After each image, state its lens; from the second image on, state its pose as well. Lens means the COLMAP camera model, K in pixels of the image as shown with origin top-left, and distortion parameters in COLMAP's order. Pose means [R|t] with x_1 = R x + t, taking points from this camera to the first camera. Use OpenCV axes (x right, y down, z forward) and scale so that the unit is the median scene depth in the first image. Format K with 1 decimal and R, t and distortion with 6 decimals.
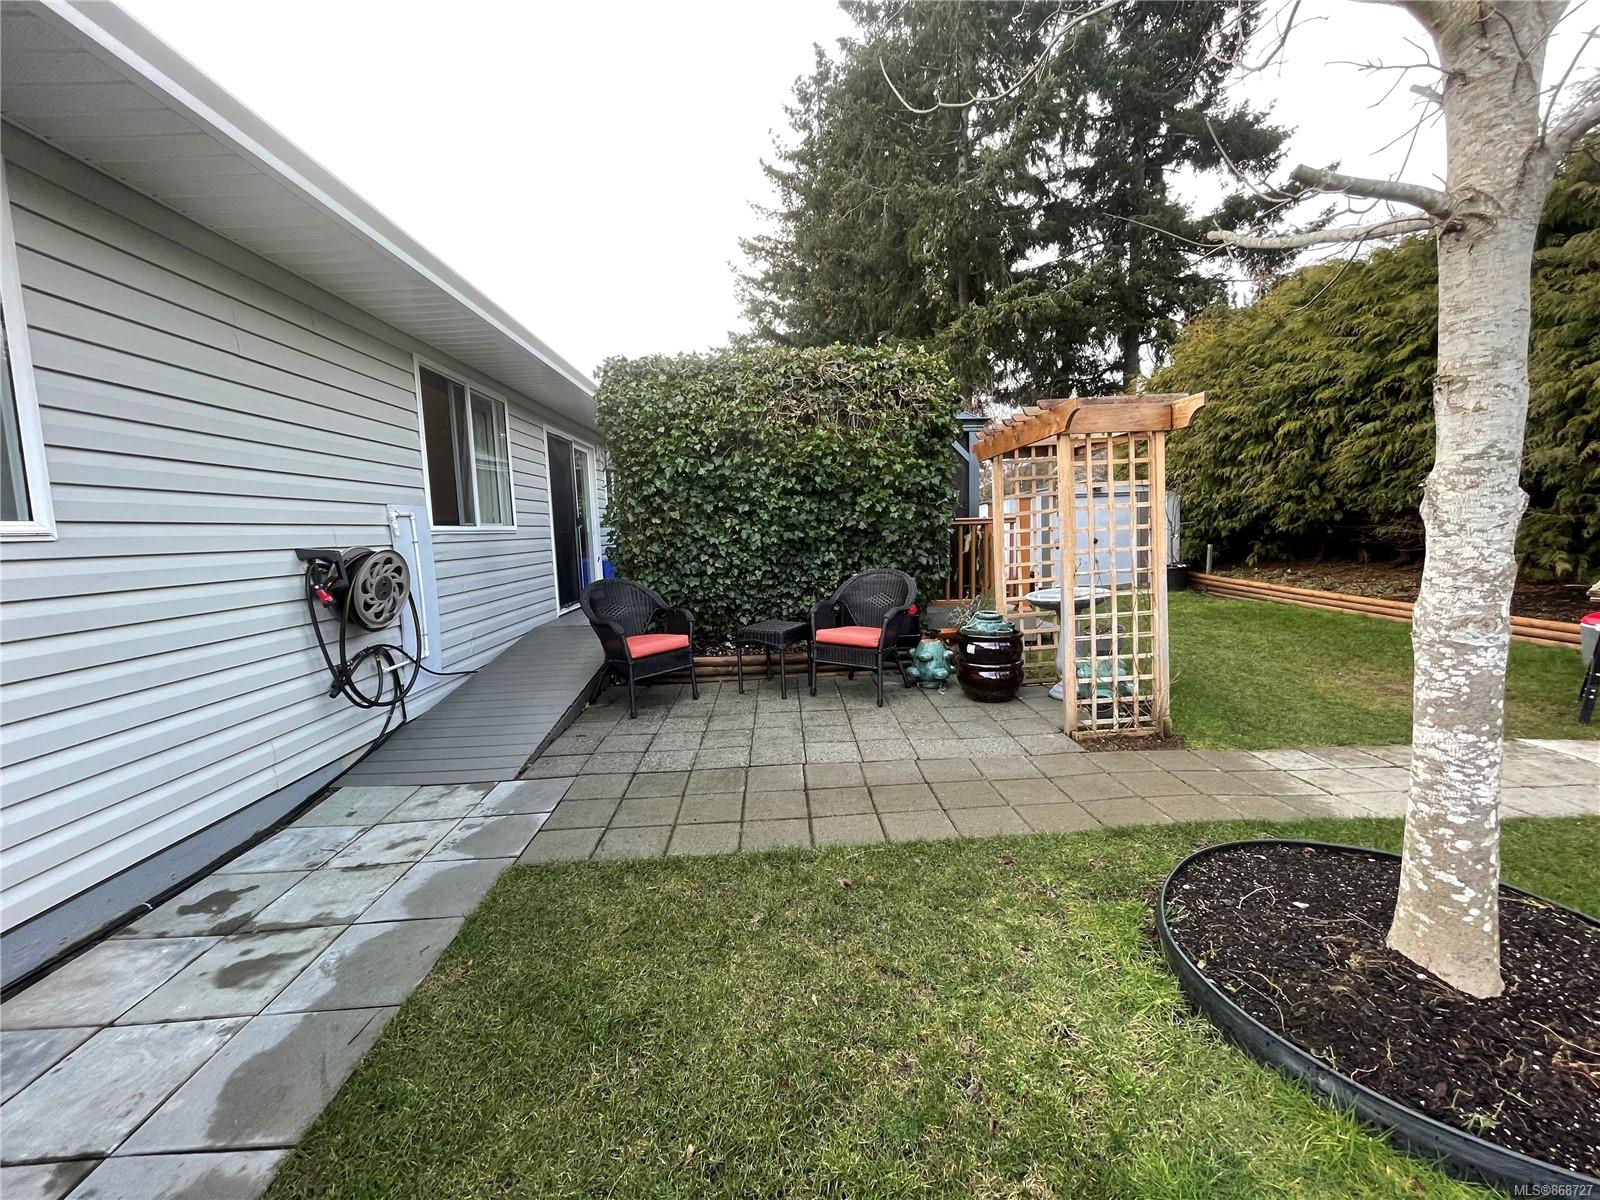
lens RADIAL K [[657.4, 0, 800.0], [0, 657.4, 600.0], [0, 0, 1]] dist [0.012006, -0.000266]
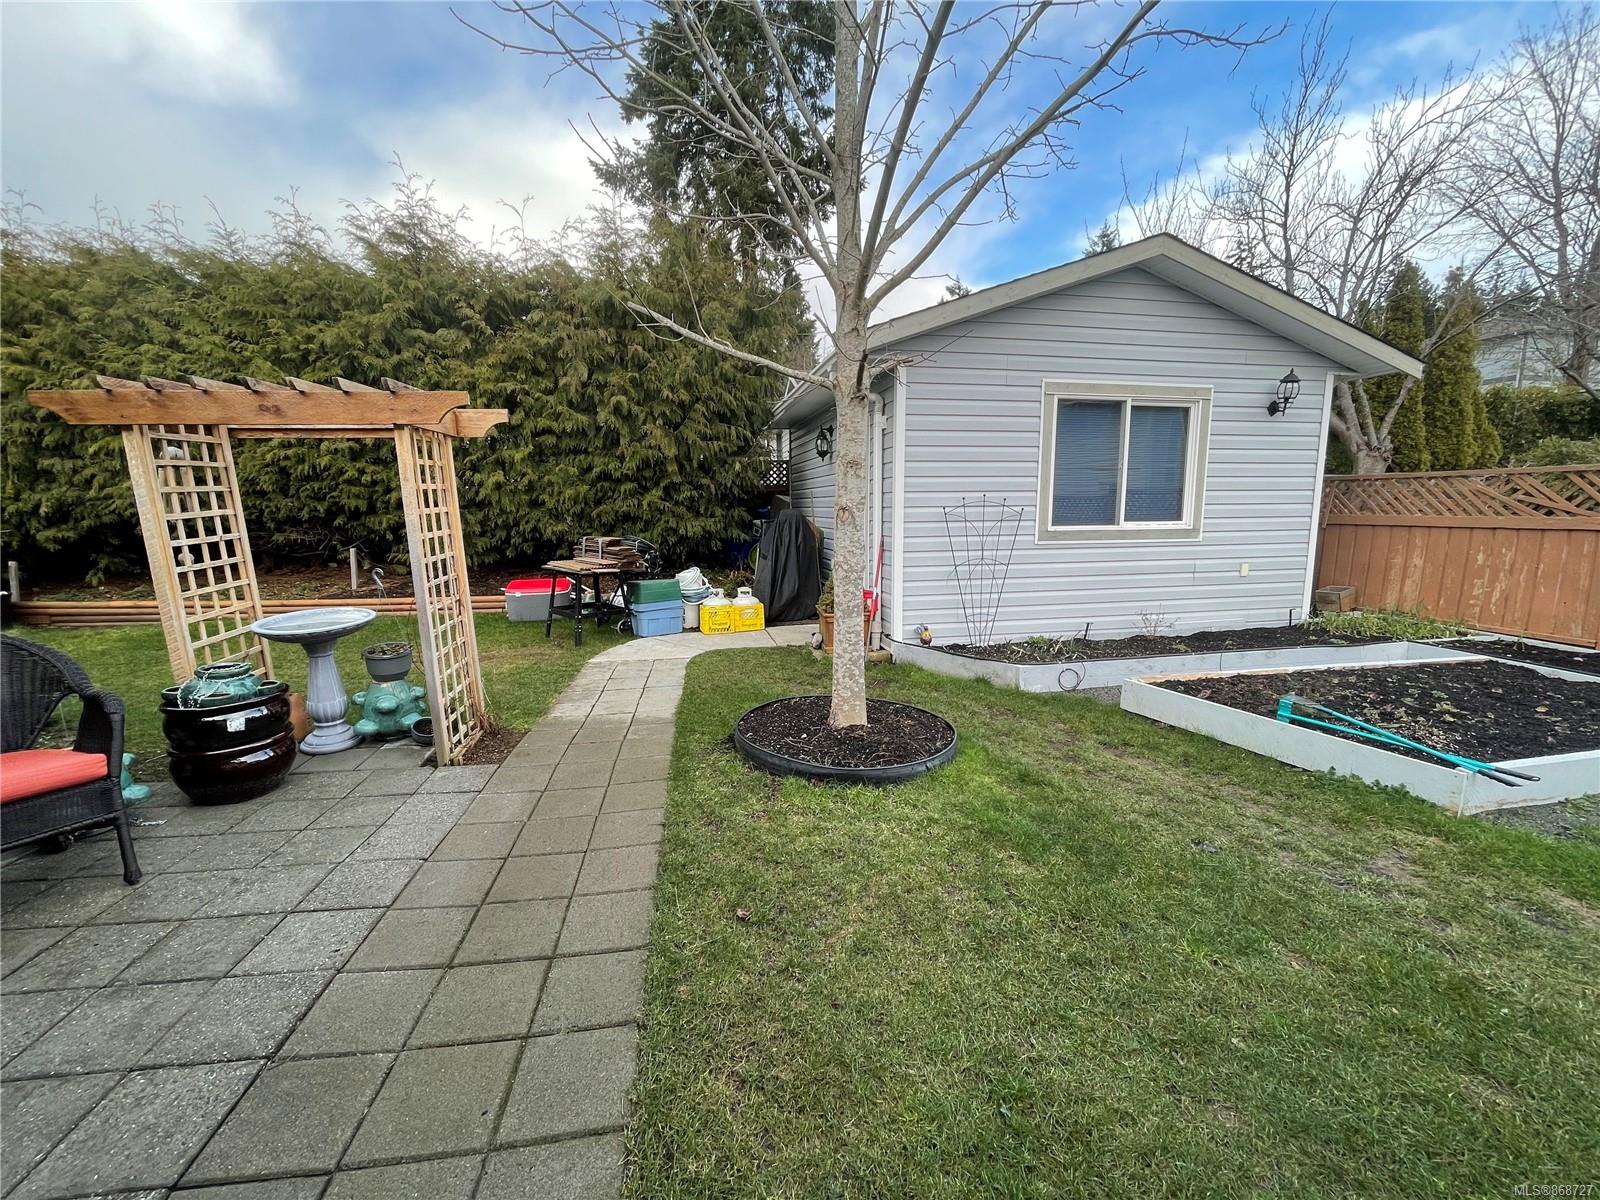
lens RADIAL K [[657.4, 0, 800.0], [0, 657.4, 600.0], [0, 0, 1]] dist [0.012006, -0.000266]
pose [[-0.118349, -0.110594, 0.986794, -0.389347], [0.125067, 0.984204, 0.125303, -0.052519], [-0.985064, 0.138244, -0.102648, 0.456390]]
